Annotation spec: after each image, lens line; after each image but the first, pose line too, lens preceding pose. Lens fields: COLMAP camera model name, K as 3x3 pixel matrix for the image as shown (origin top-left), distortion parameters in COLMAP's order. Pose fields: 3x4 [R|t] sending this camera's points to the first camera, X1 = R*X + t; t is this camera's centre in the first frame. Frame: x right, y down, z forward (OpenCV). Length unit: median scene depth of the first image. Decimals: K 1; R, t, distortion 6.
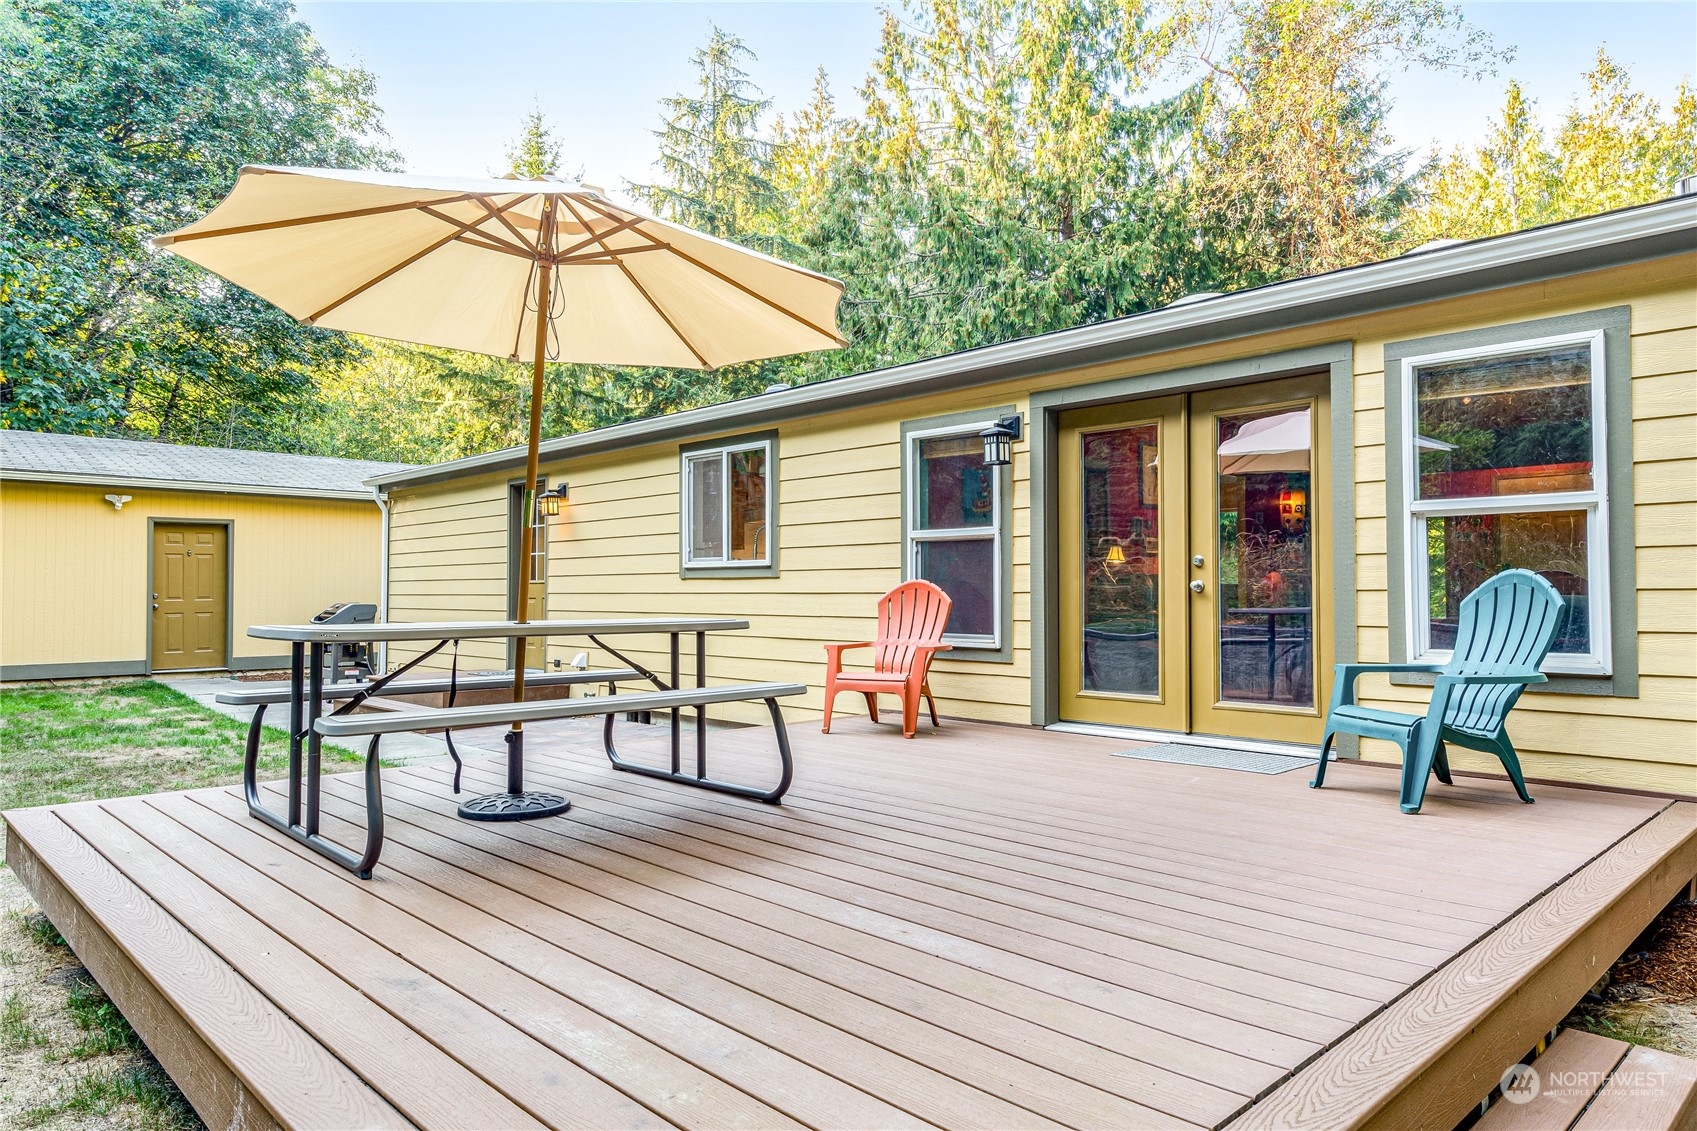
lens RADIAL K [[1071.0, 0, 847.8], [0, 1071.0, 552.2], [0, 0, 1]] dist [0.015759, -0.005866]
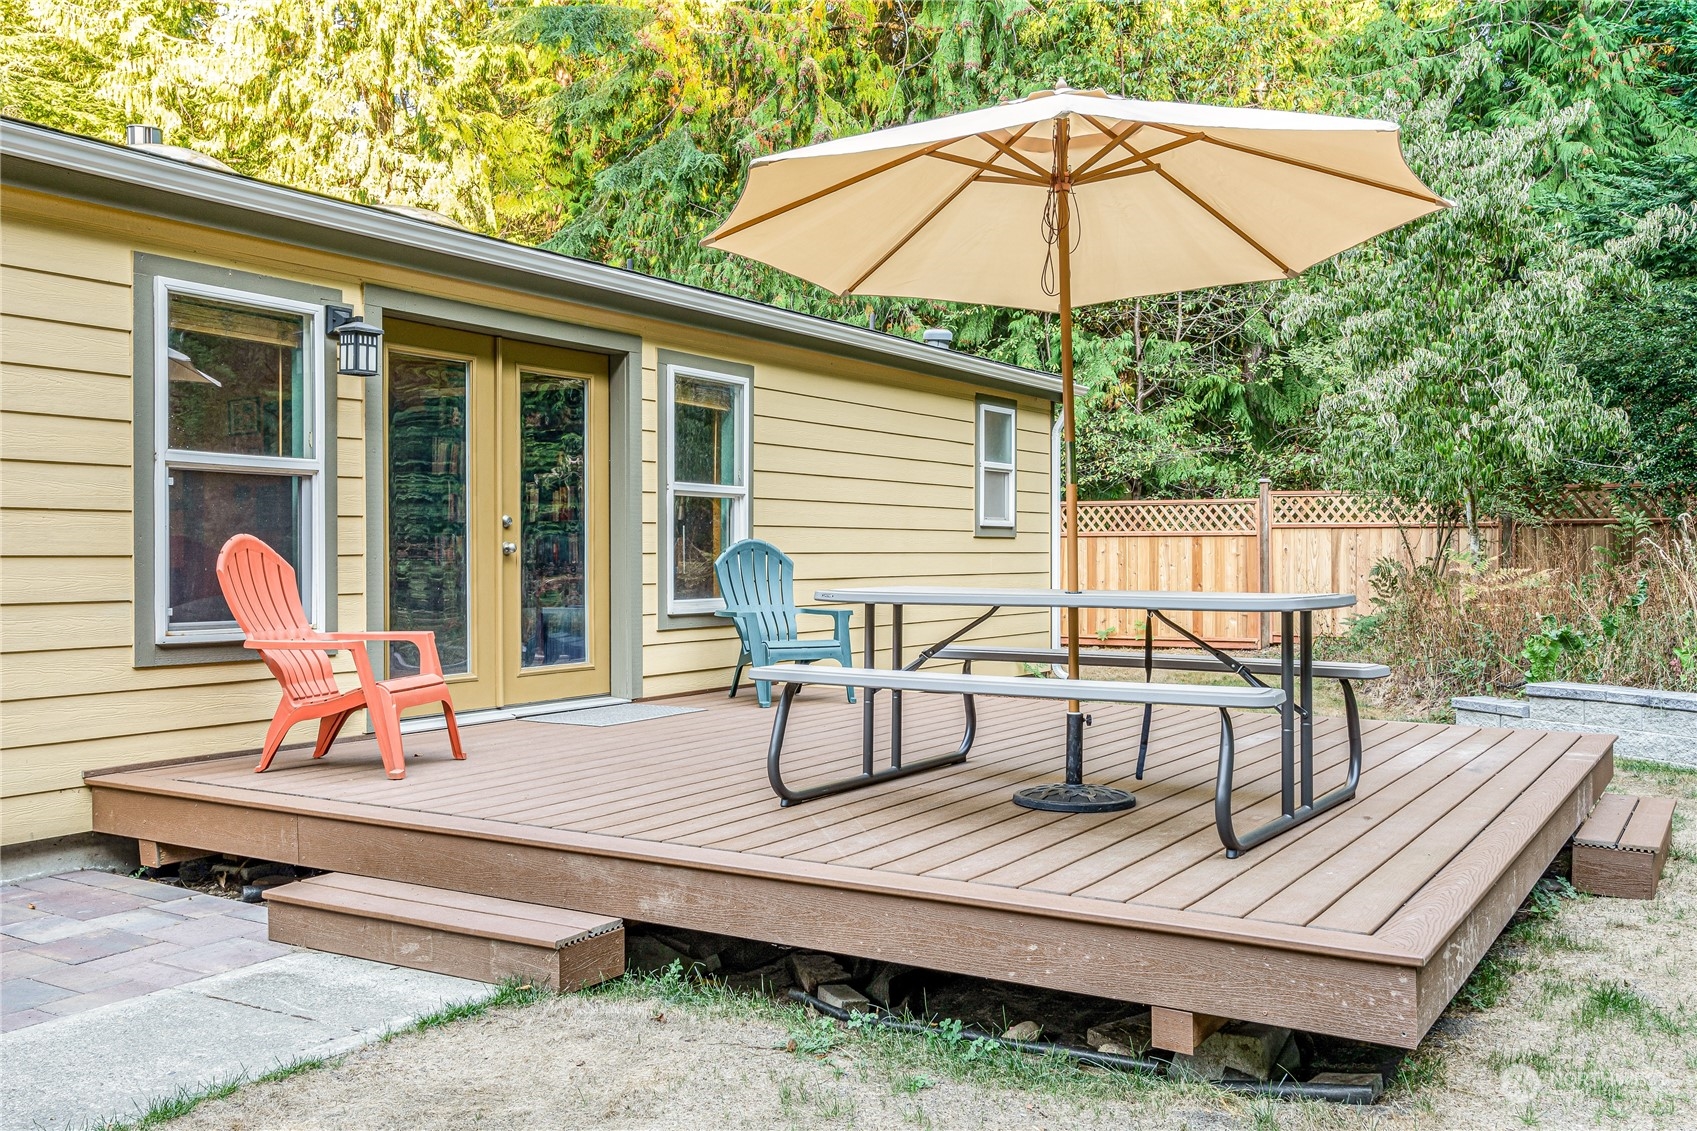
lens RADIAL K [[1477.3, 0, 848.5], [0, 1477.3, 565.5], [0, 0, 1]] dist [0.036249, -0.022509]
pose [[-0.244807, -0.003746, 0.969565, -0.815043], [-0.032620, 0.999458, -0.004375, 0.034534], [-0.969023, -0.032698, -0.244796, 0.843360]]
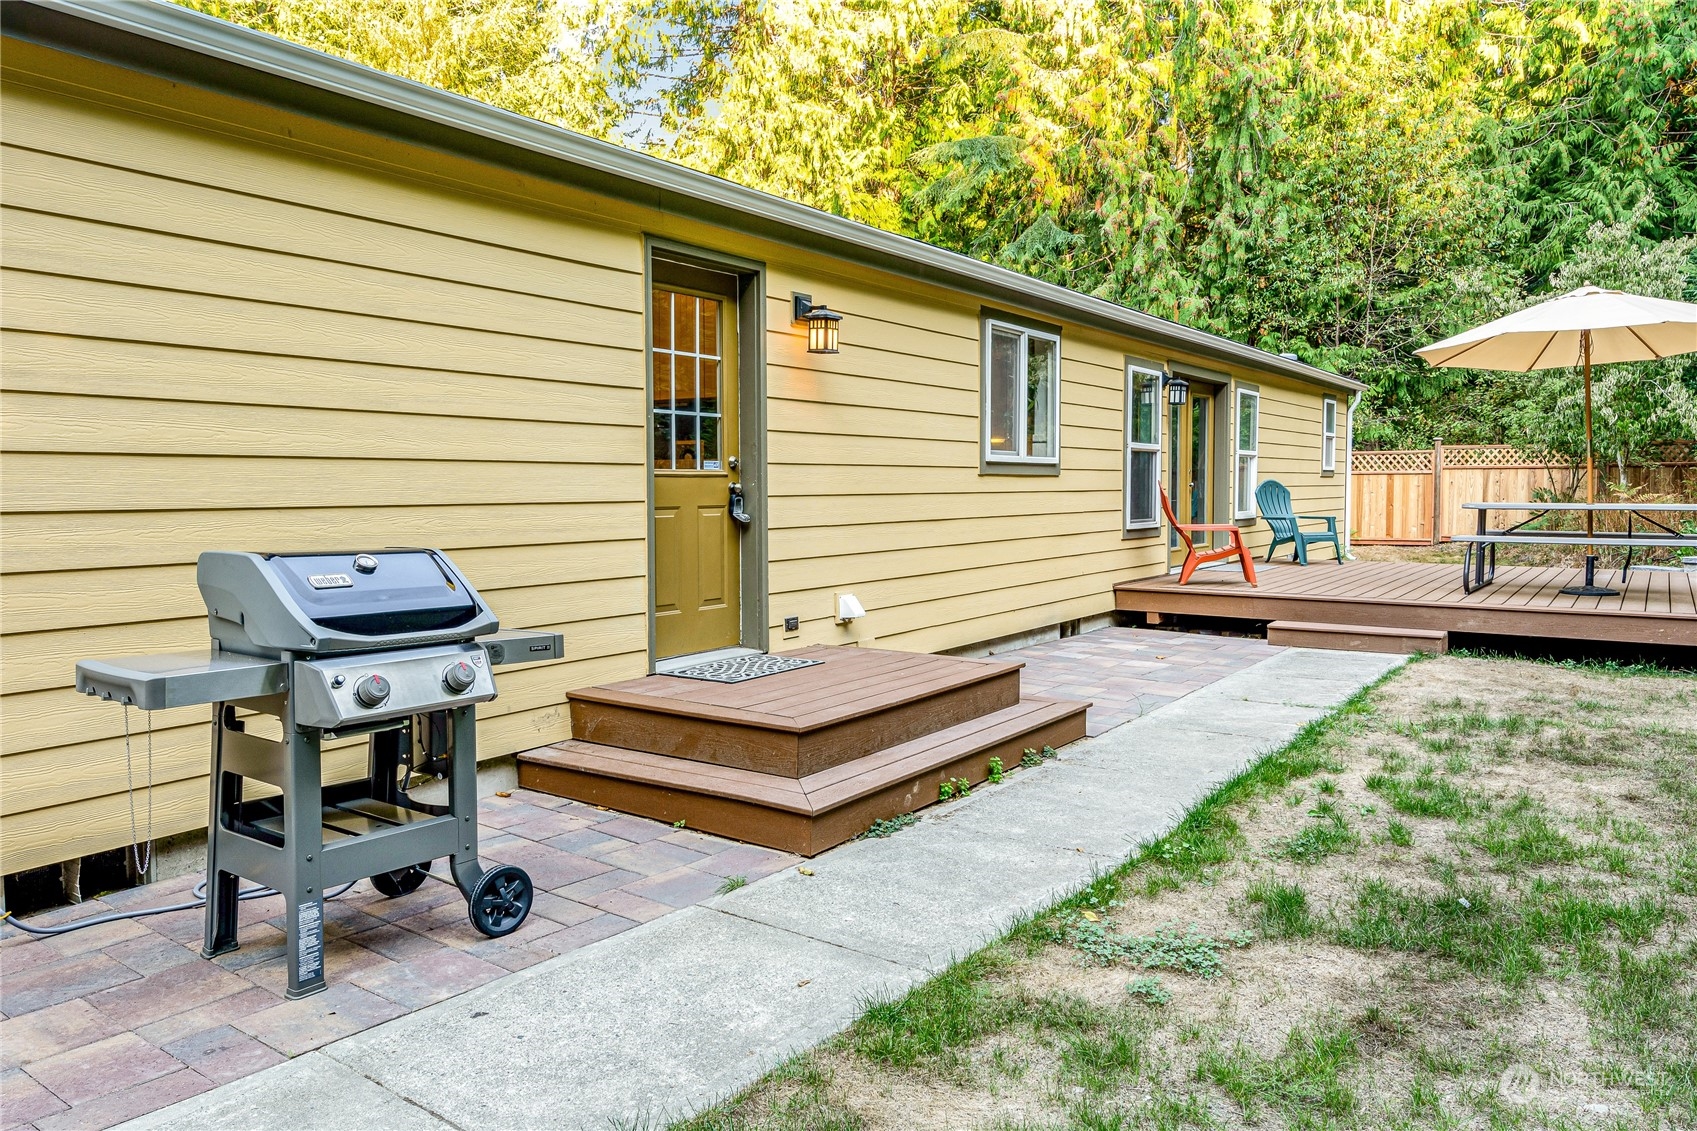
lens RADIAL K [[1143.6, 0, 861.2], [0, 1143.6, 546.3], [0, 0, 1]] dist [0.007569, 0.000998]
pose [[-0.188494, -0.047442, 0.980928, -1.250346], [-0.028993, 0.998666, 0.042729, 0.056296], [-0.981646, -0.020386, -0.189618, 1.589462]]
